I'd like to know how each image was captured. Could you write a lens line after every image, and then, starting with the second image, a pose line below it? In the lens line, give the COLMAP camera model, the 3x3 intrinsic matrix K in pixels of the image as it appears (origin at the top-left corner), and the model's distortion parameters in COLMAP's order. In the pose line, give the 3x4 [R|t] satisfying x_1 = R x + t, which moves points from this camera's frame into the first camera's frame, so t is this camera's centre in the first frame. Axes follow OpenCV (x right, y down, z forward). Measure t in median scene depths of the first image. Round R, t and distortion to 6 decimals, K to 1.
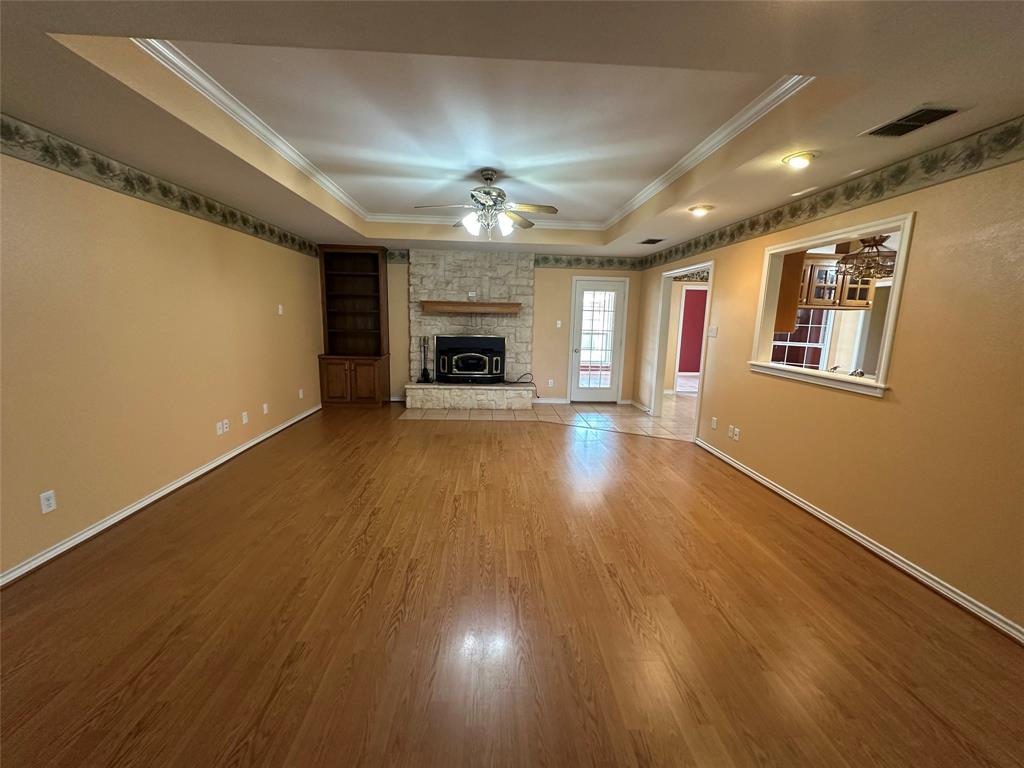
lens RADIAL K [[426.9, 0, 509.7], [0, 426.9, 387.0], [0, 0, 1]] dist [0.000388, 0.000131]
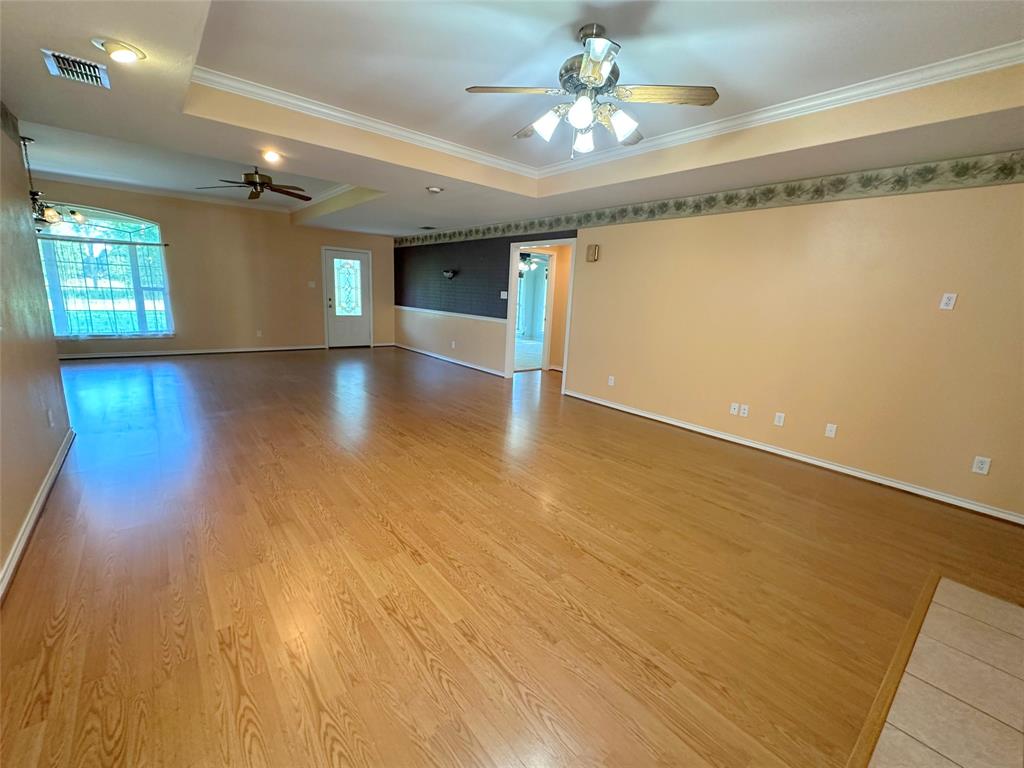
lens RADIAL K [[426.9, 0, 510.3], [0, 426.9, 381.7], [0, 0, 1]] dist [0.000388, 0.000131]
pose [[-0.807244, 0.061158, -0.587041, 0.401659], [-0.163905, 0.932268, 0.322509, -0.224250], [0.567003, 0.356563, -0.742543, 1.503828]]
